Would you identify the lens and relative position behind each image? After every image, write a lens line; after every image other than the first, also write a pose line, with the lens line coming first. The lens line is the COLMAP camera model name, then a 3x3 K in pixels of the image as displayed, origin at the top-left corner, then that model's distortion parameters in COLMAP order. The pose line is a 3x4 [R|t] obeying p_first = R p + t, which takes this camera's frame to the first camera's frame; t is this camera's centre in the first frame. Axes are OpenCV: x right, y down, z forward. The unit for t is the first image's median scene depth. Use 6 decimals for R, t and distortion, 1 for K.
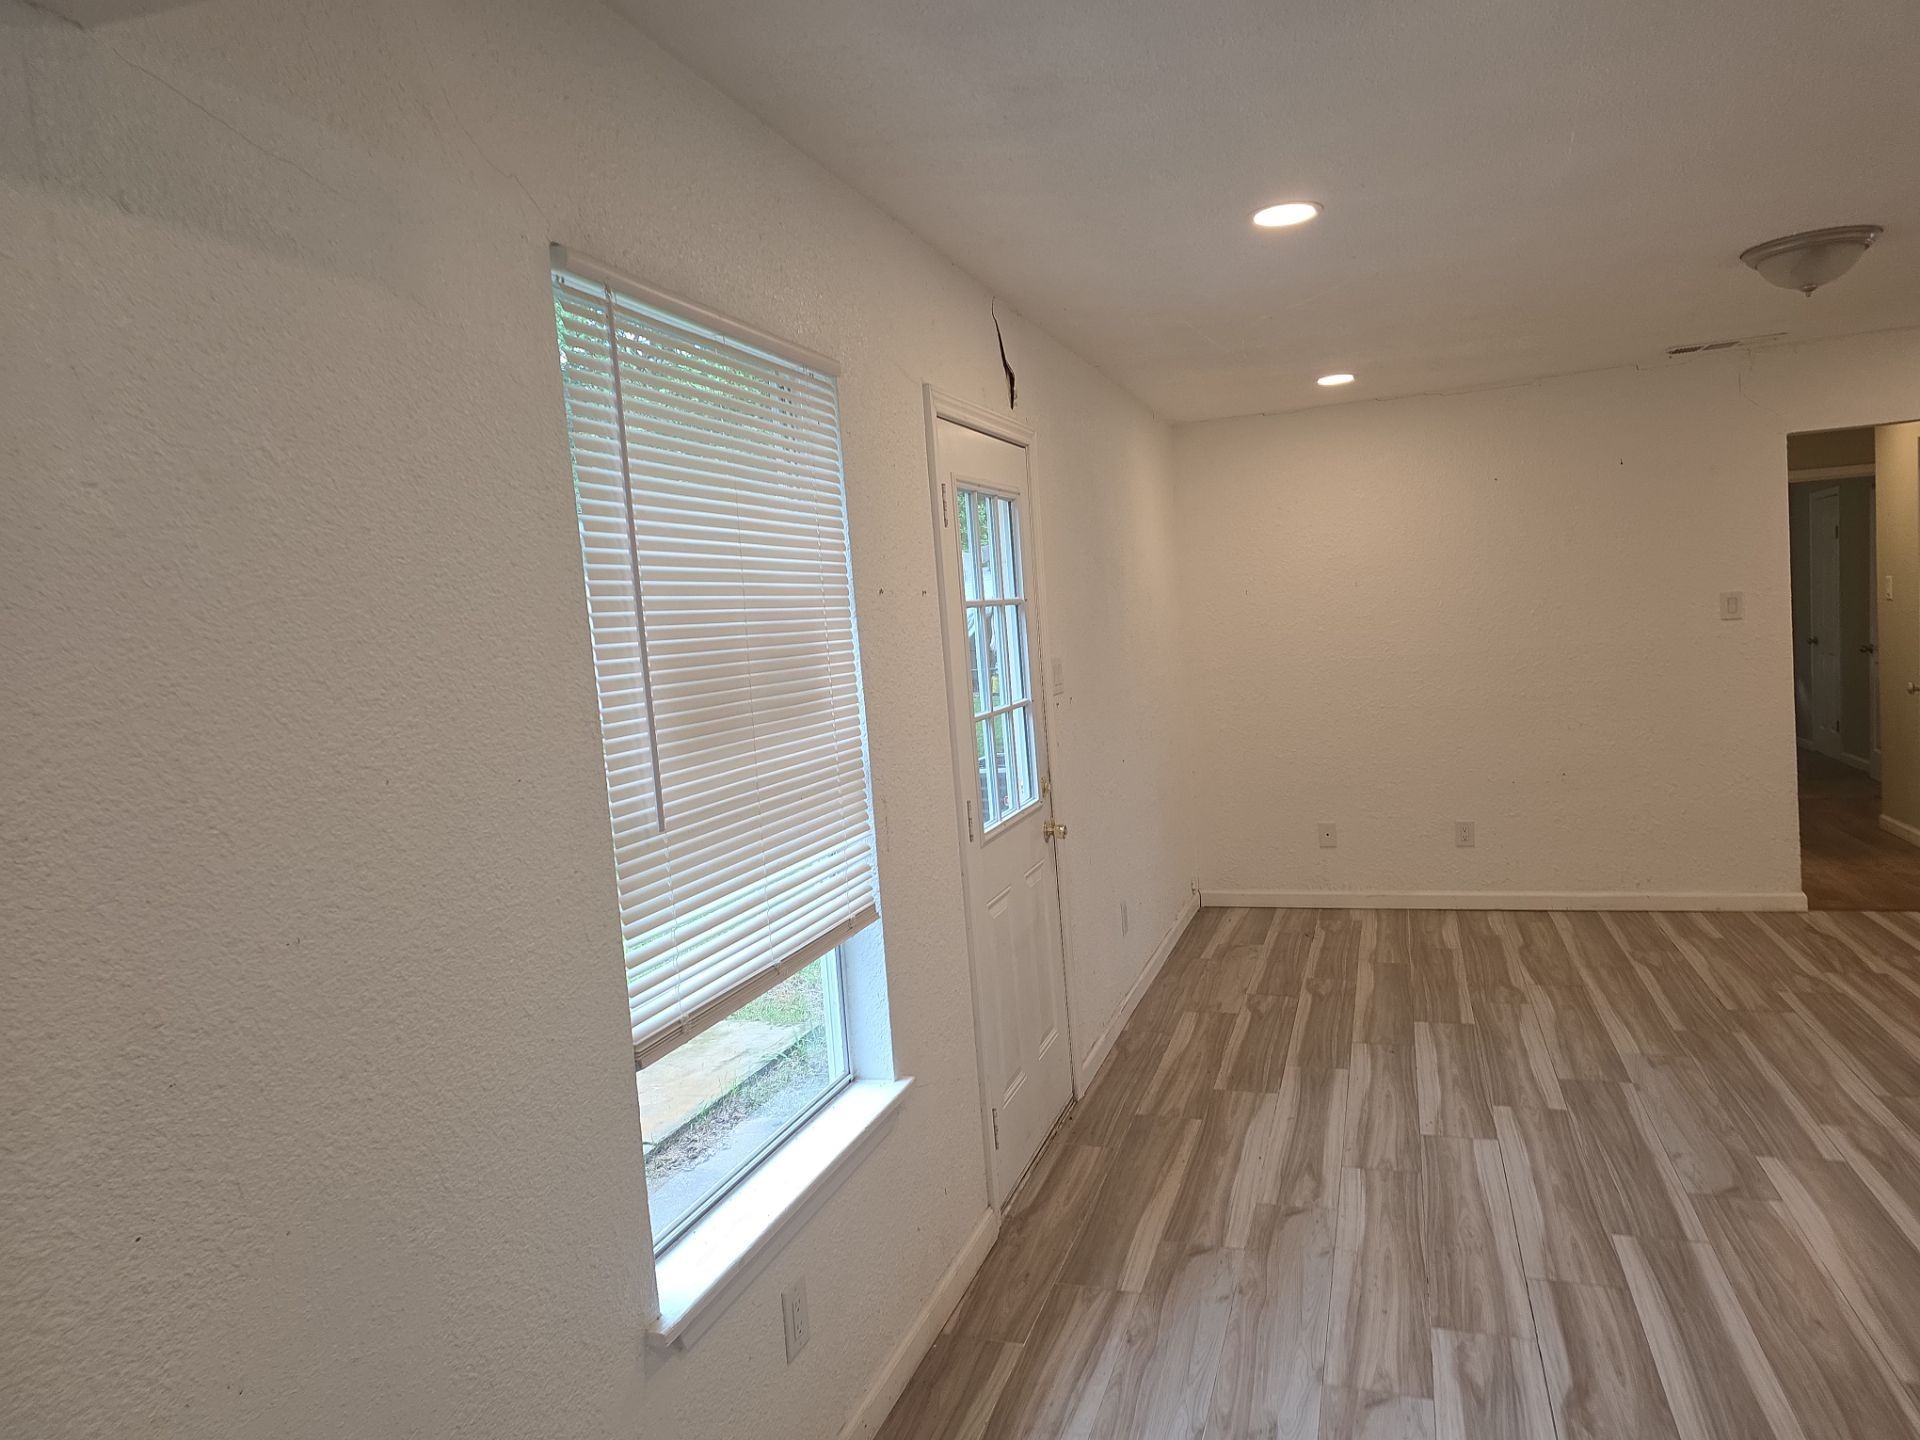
lens RADIAL K [[1270.7, 0, 943.7], [0, 1270.7, 723.0], [0, 0, 1]] dist [0.069002, -0.054584]
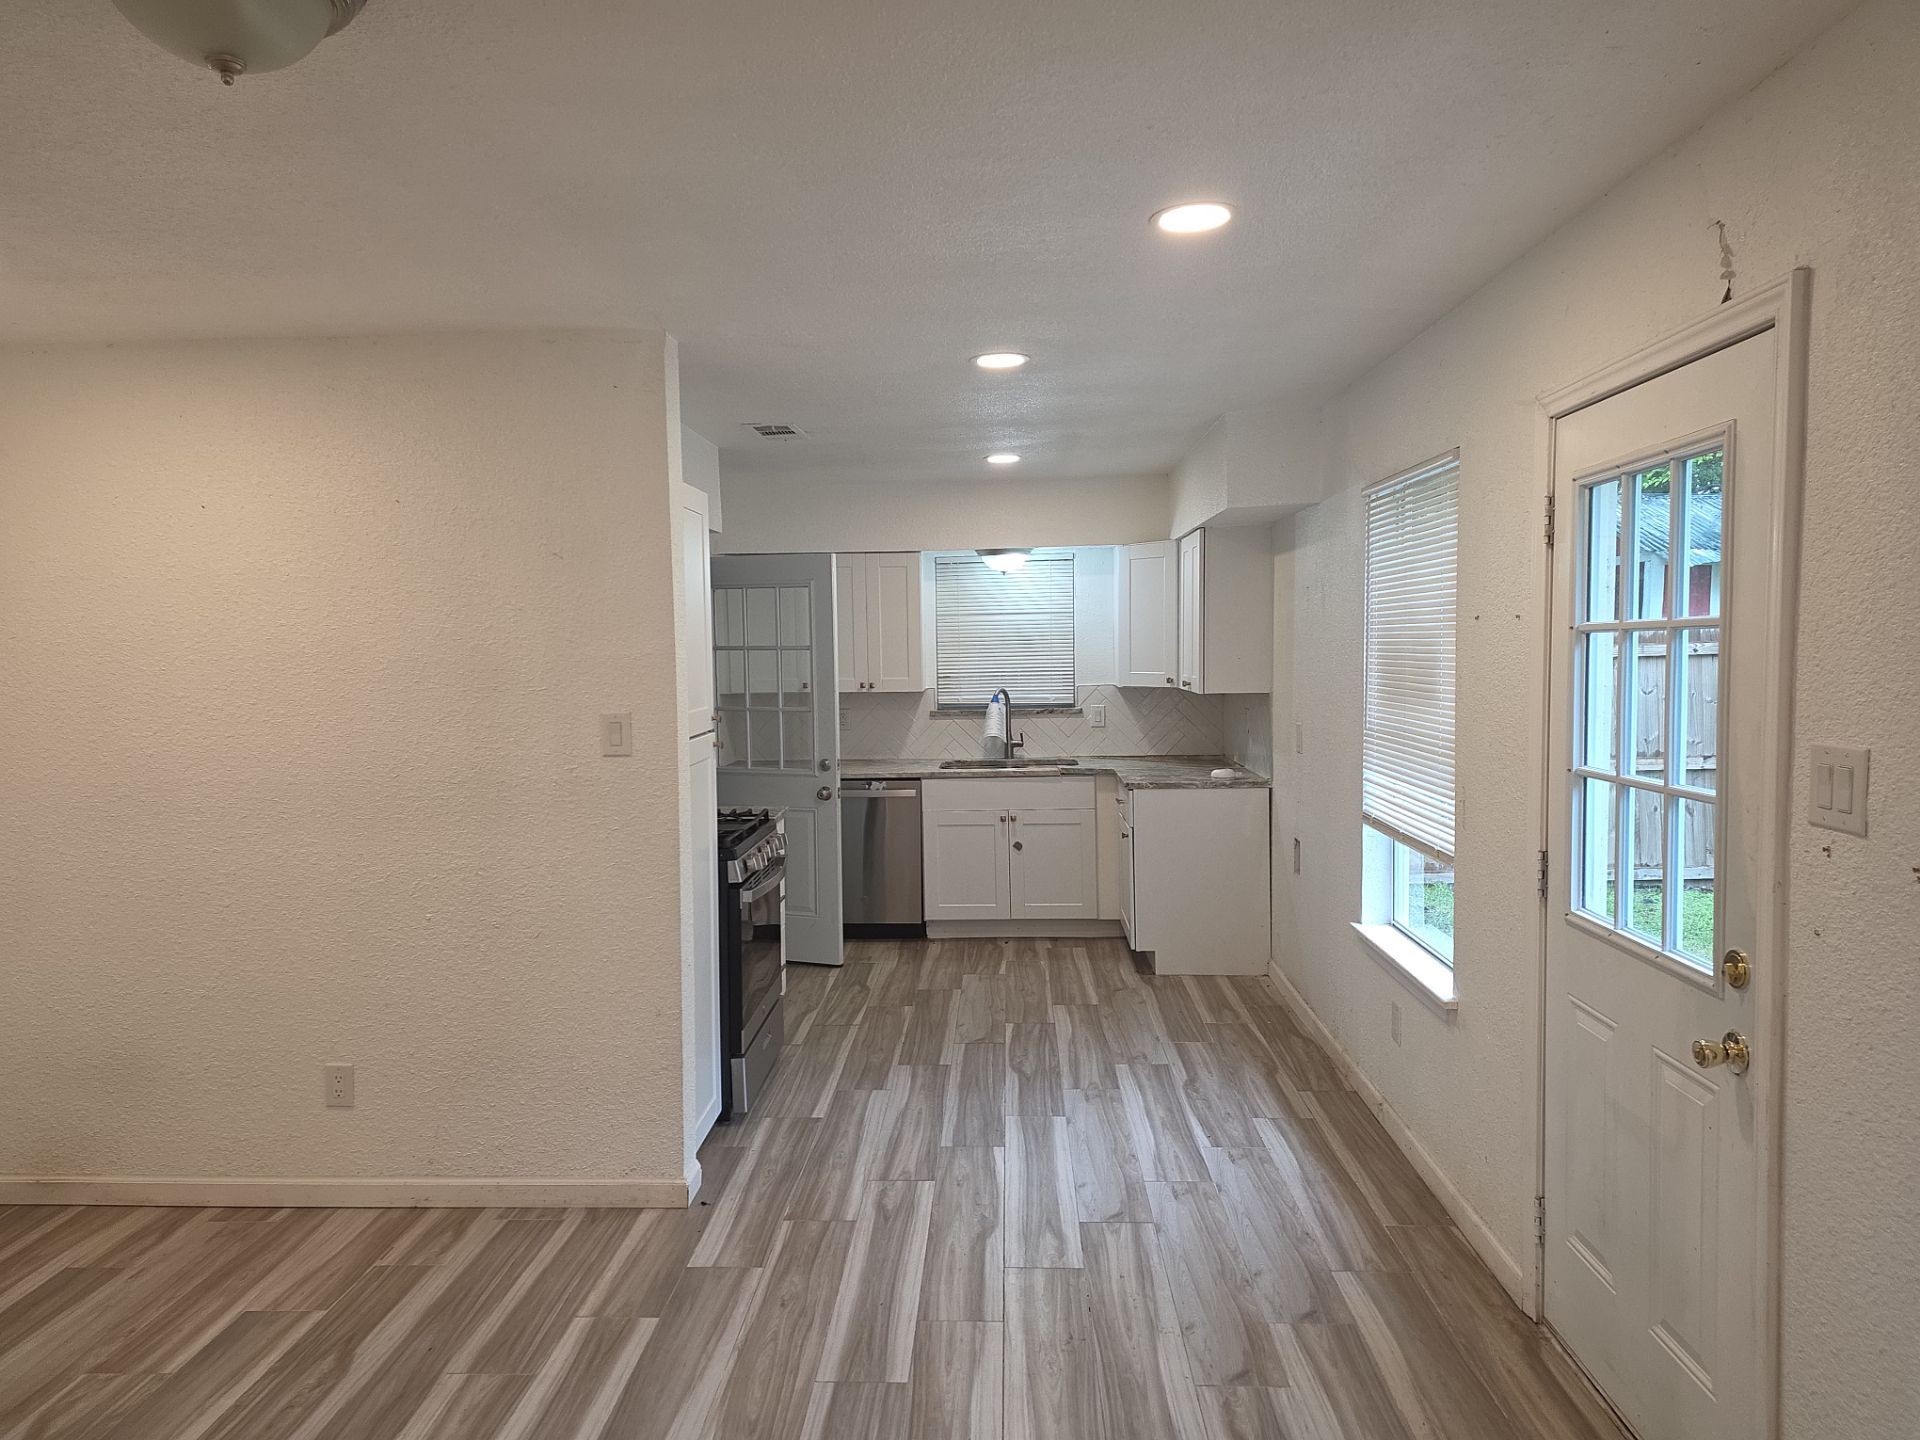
lens RADIAL K [[1270.7, 0, 943.7], [0, 1270.7, 723.0], [0, 0, 1]] dist [0.069002, -0.054584]
pose [[-0.955382, 0.107309, -0.275190, 0.526293], [0.064799, 0.985121, 0.159180, -0.157508], [0.288177, 0.134246, -0.948120, 1.374771]]
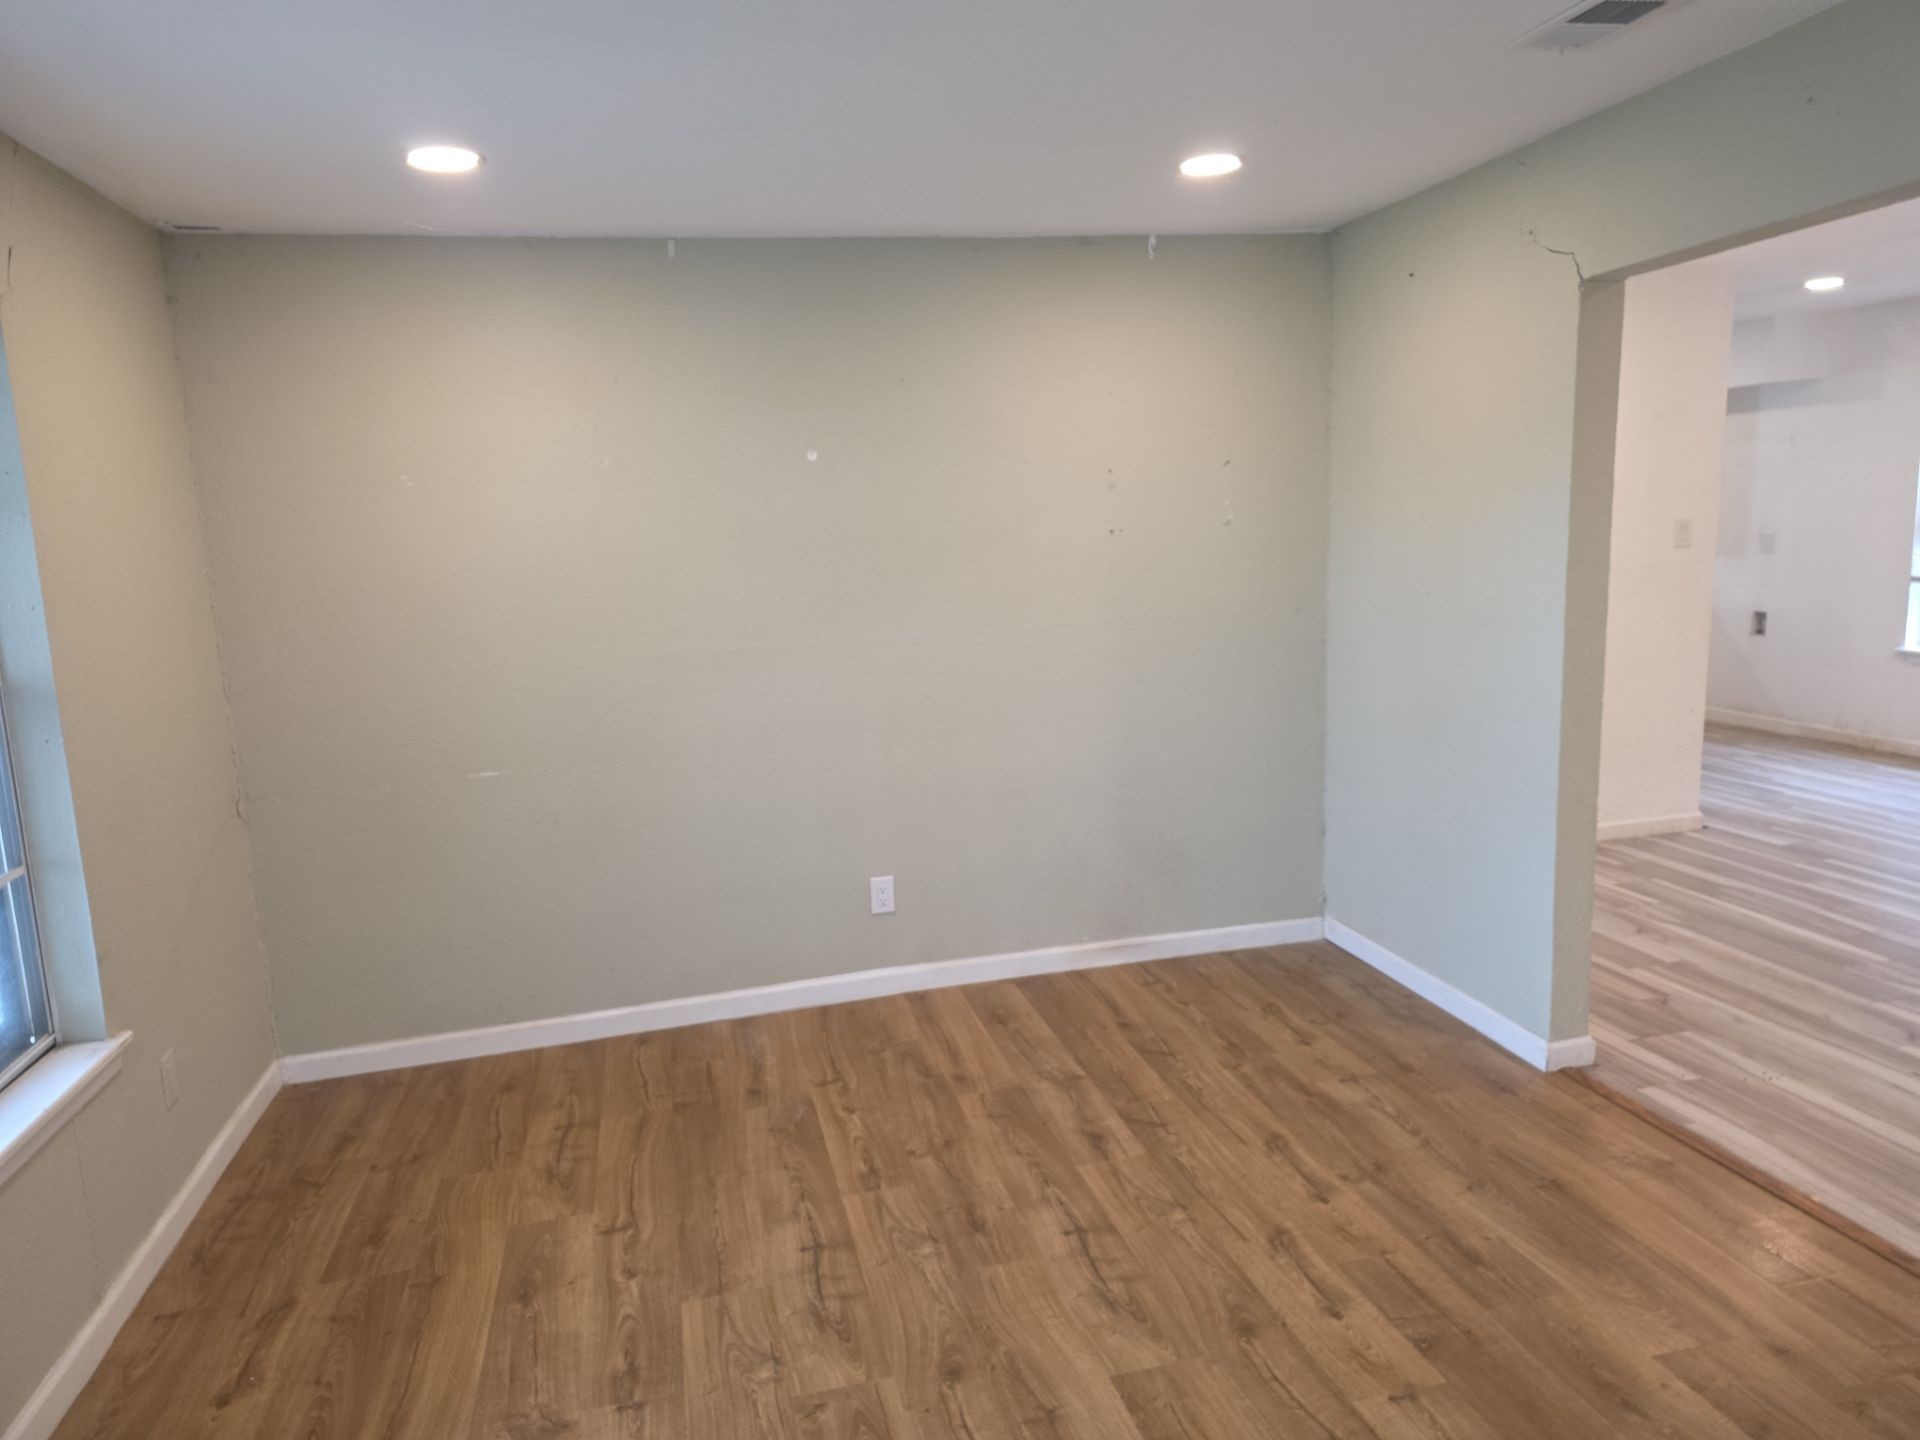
lens RADIAL K [[1270.7, 0, 943.7], [0, 1270.7, 723.0], [0, 0, 1]] dist [0.069002, -0.054584]
pose [[-0.837127, 0.199844, -0.509196, 1.930563], [0.071216, 0.962769, 0.260777, -0.248463], [0.542353, 0.182040, -0.820192, 1.224349]]
